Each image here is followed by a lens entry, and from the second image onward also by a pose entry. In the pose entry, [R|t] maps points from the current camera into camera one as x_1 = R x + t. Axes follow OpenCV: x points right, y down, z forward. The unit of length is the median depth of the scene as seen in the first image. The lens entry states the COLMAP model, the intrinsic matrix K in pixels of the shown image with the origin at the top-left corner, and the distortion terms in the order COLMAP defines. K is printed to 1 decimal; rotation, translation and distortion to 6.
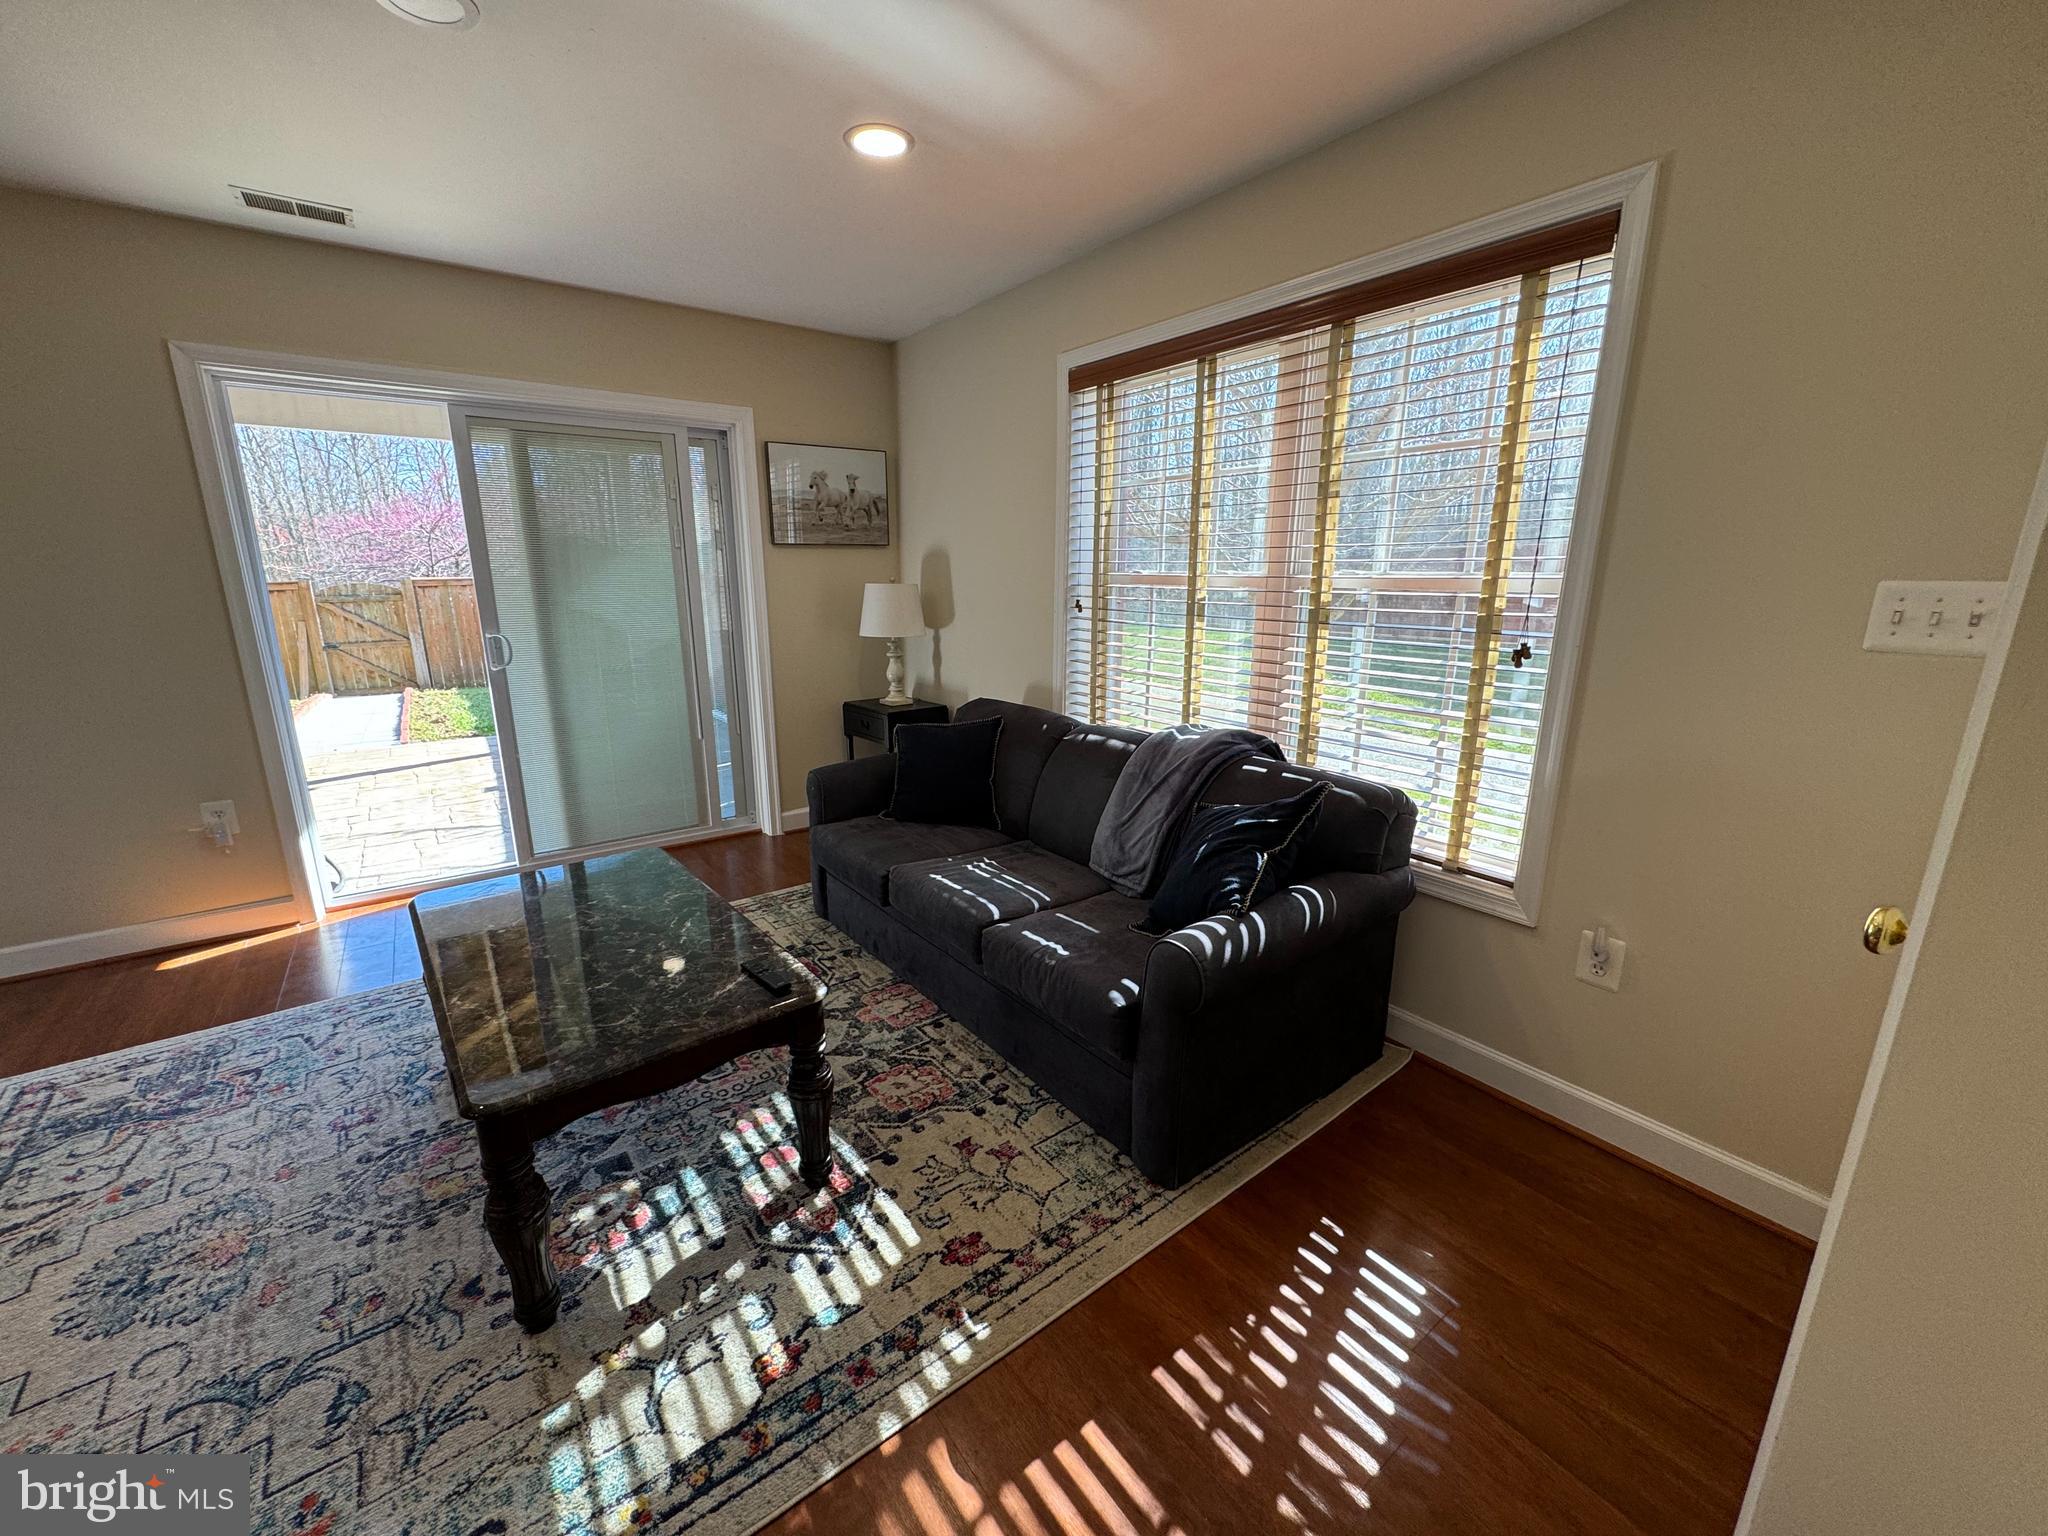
lens RADIAL K [[812.4, 0, 1026.6], [0, 812.4, 761.4], [0, 0, 1]] dist [-0.005312, 0.000662]
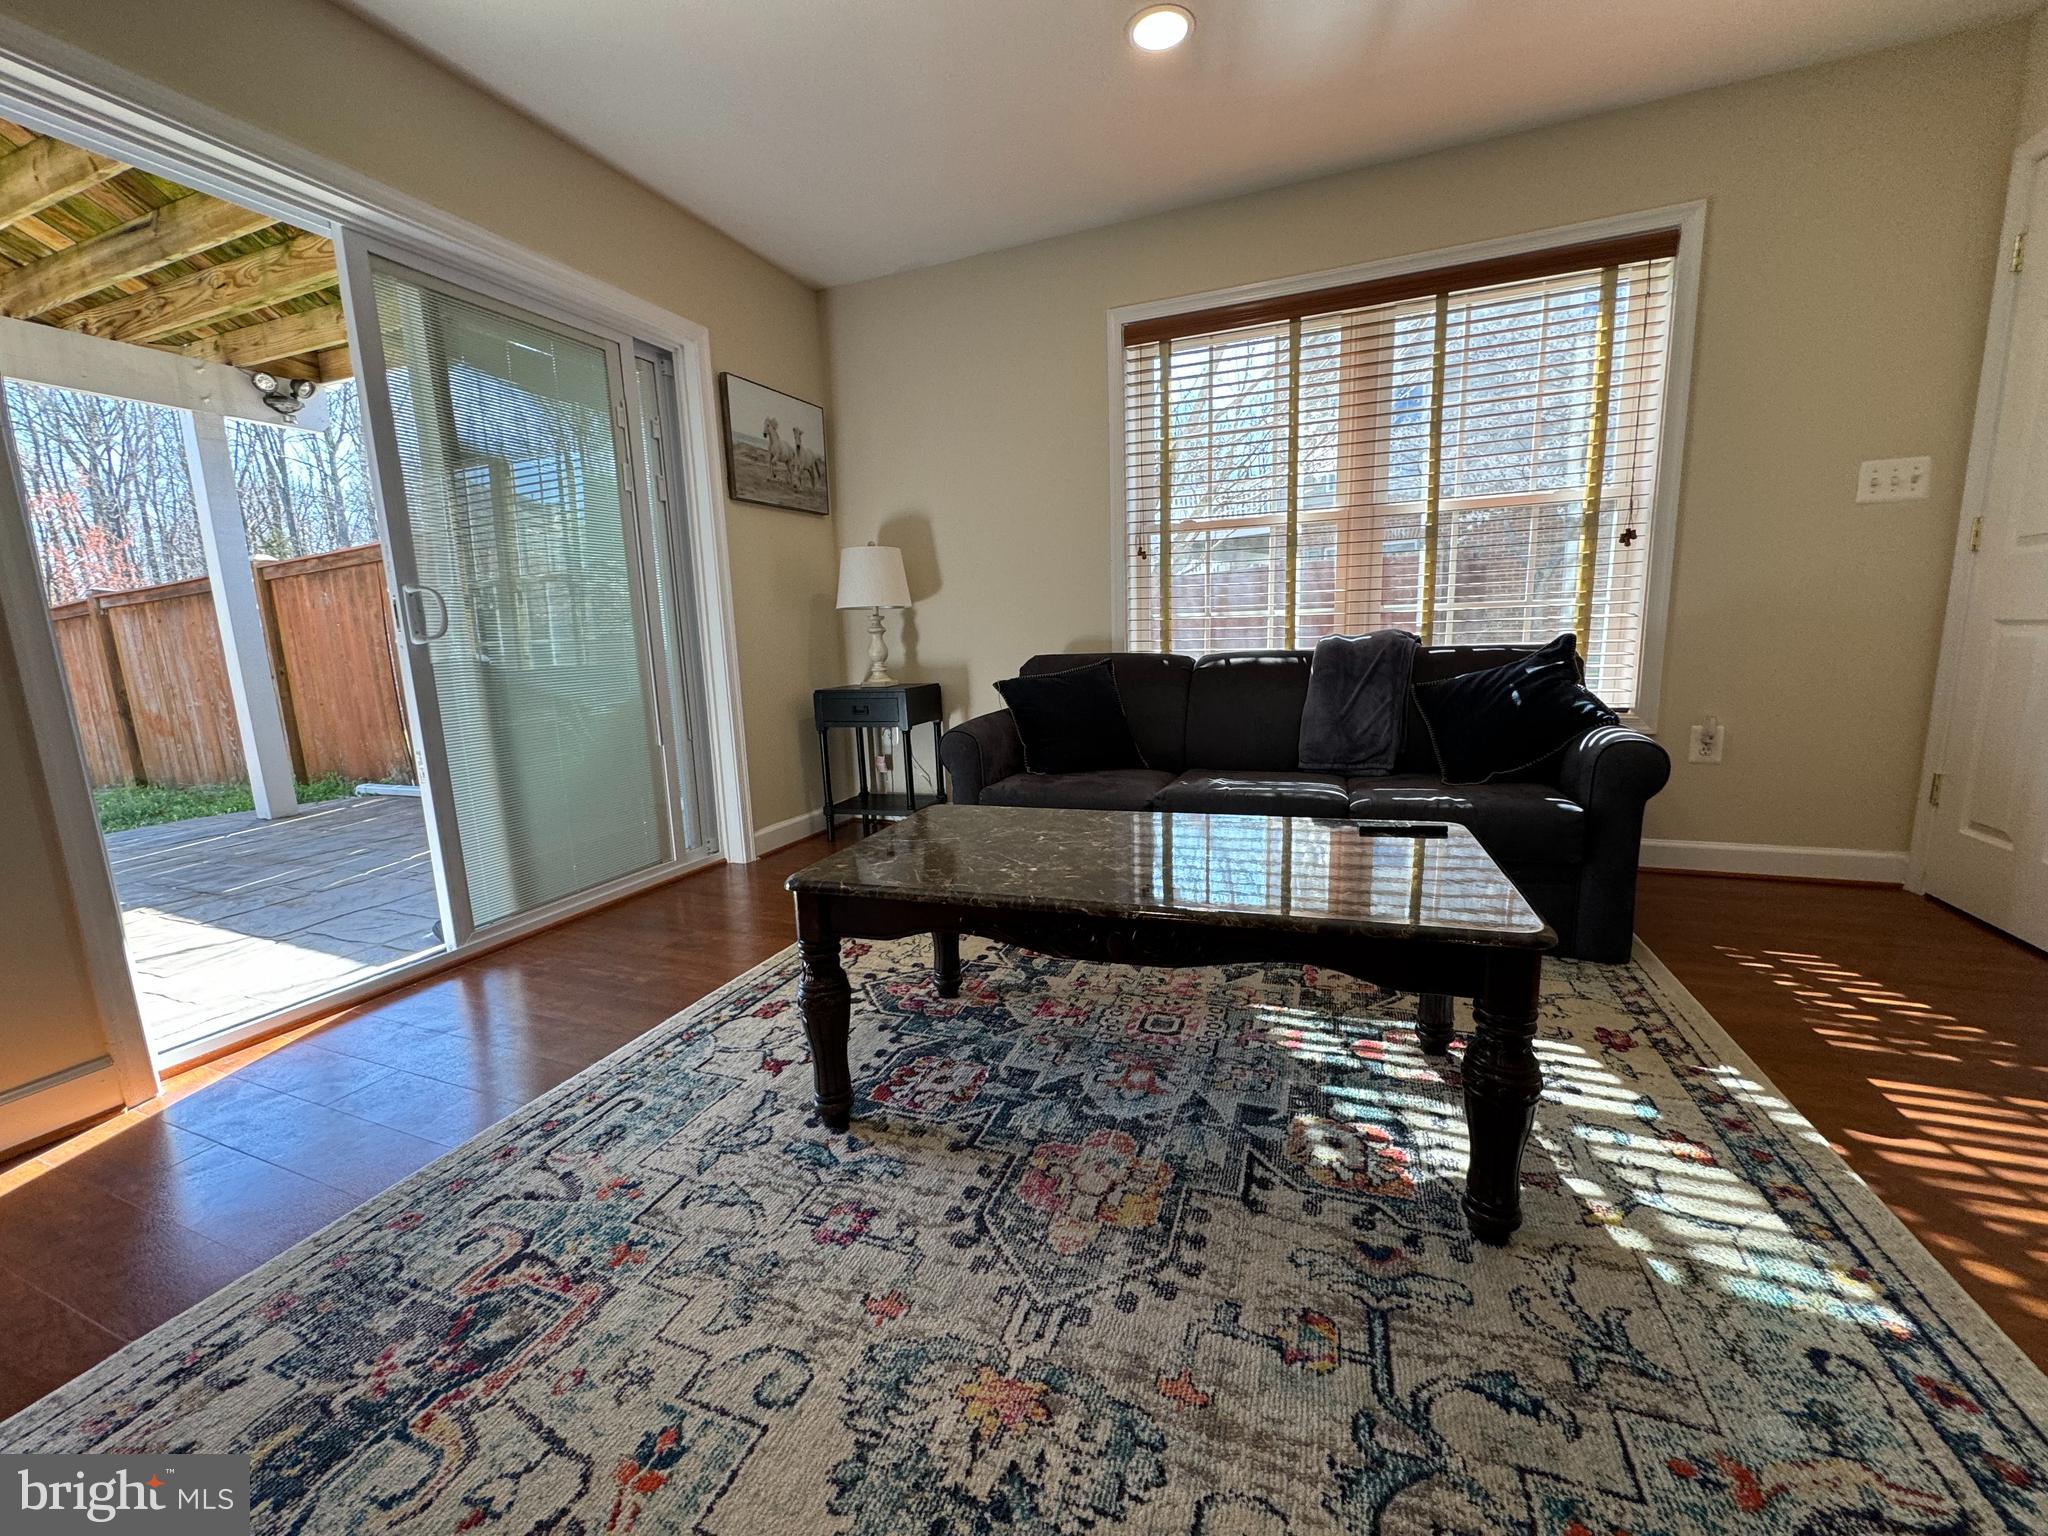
lens RADIAL K [[812.4, 0, 1019.0], [0, 812.4, 761.7], [0, 0, 1]] dist [-0.005312, 0.000662]
pose [[0.855037, -0.114527, 0.505761, -1.074104], [0.154334, 0.987313, -0.037343, 0.145642], [-0.495068, 0.109986, 0.861865, 0.382259]]
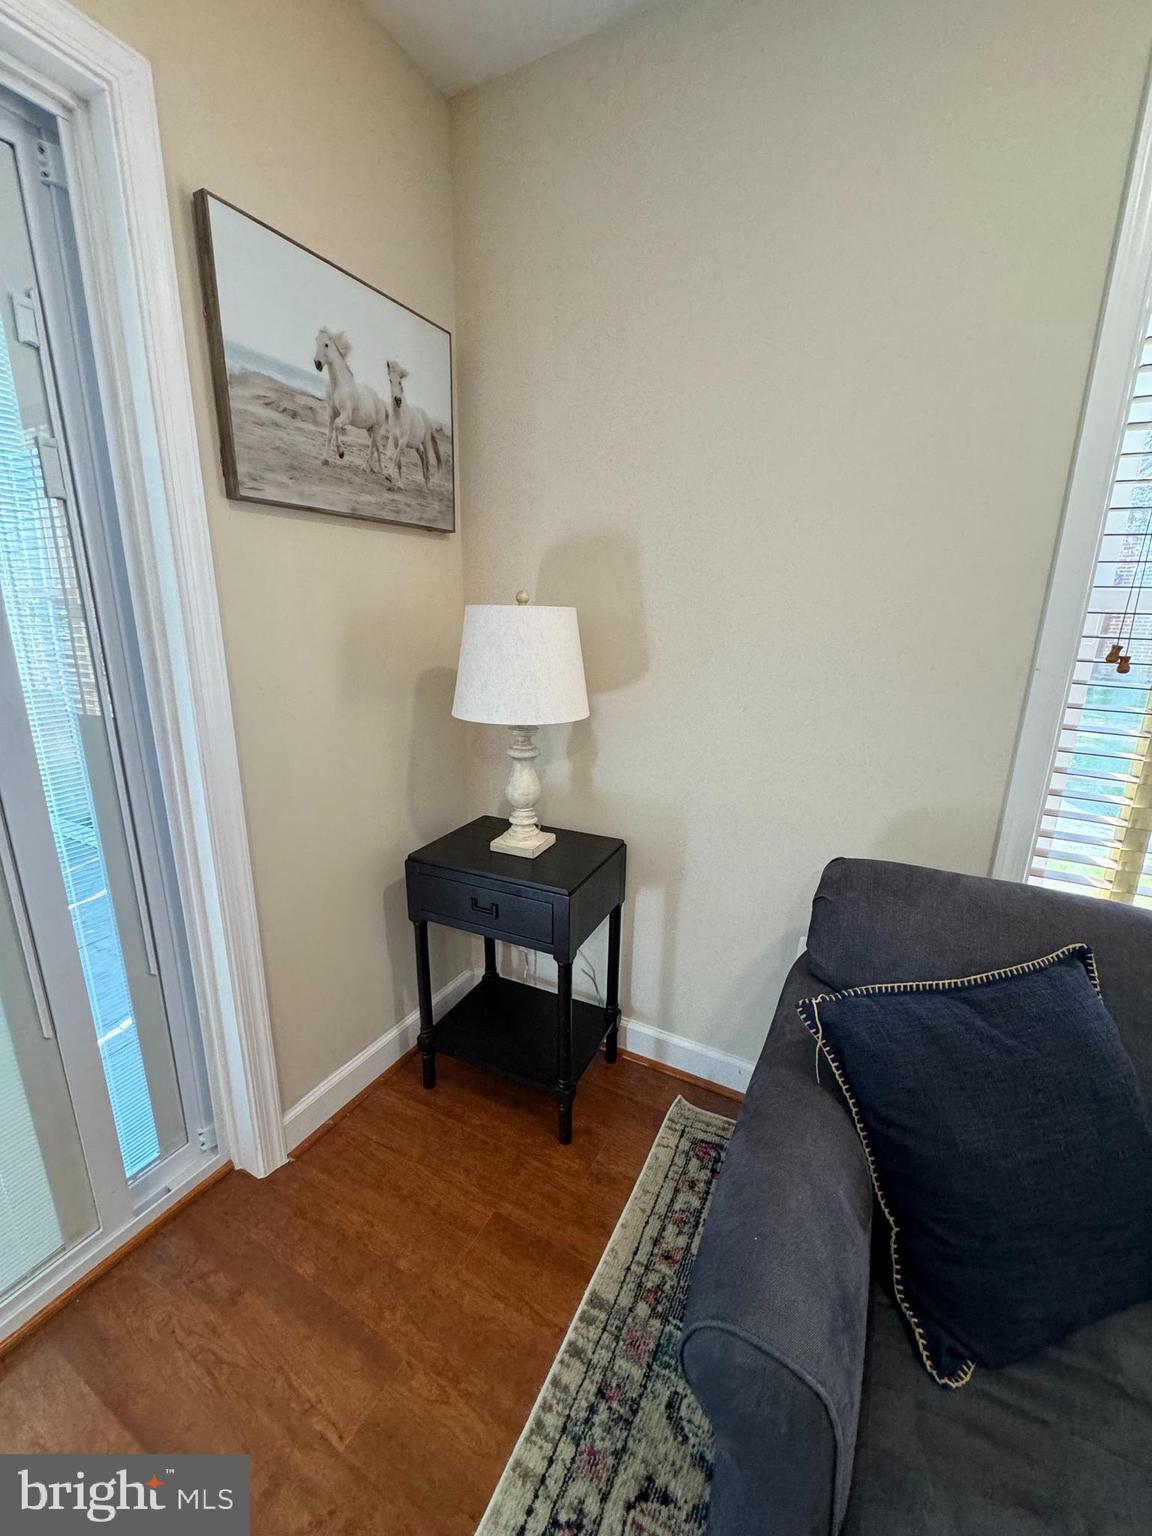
lens RADIAL K [[609.3, 0, 578.6], [0, 609.3, 765.7], [0, 0, 1]] dist [-0.005312, 0.000662]
pose [[0.908358, -0.090992, 0.408174, -0.614592], [0.081148, 0.995841, 0.041411, -0.296275], [-0.410245, -0.004494, 0.911964, 1.414220]]
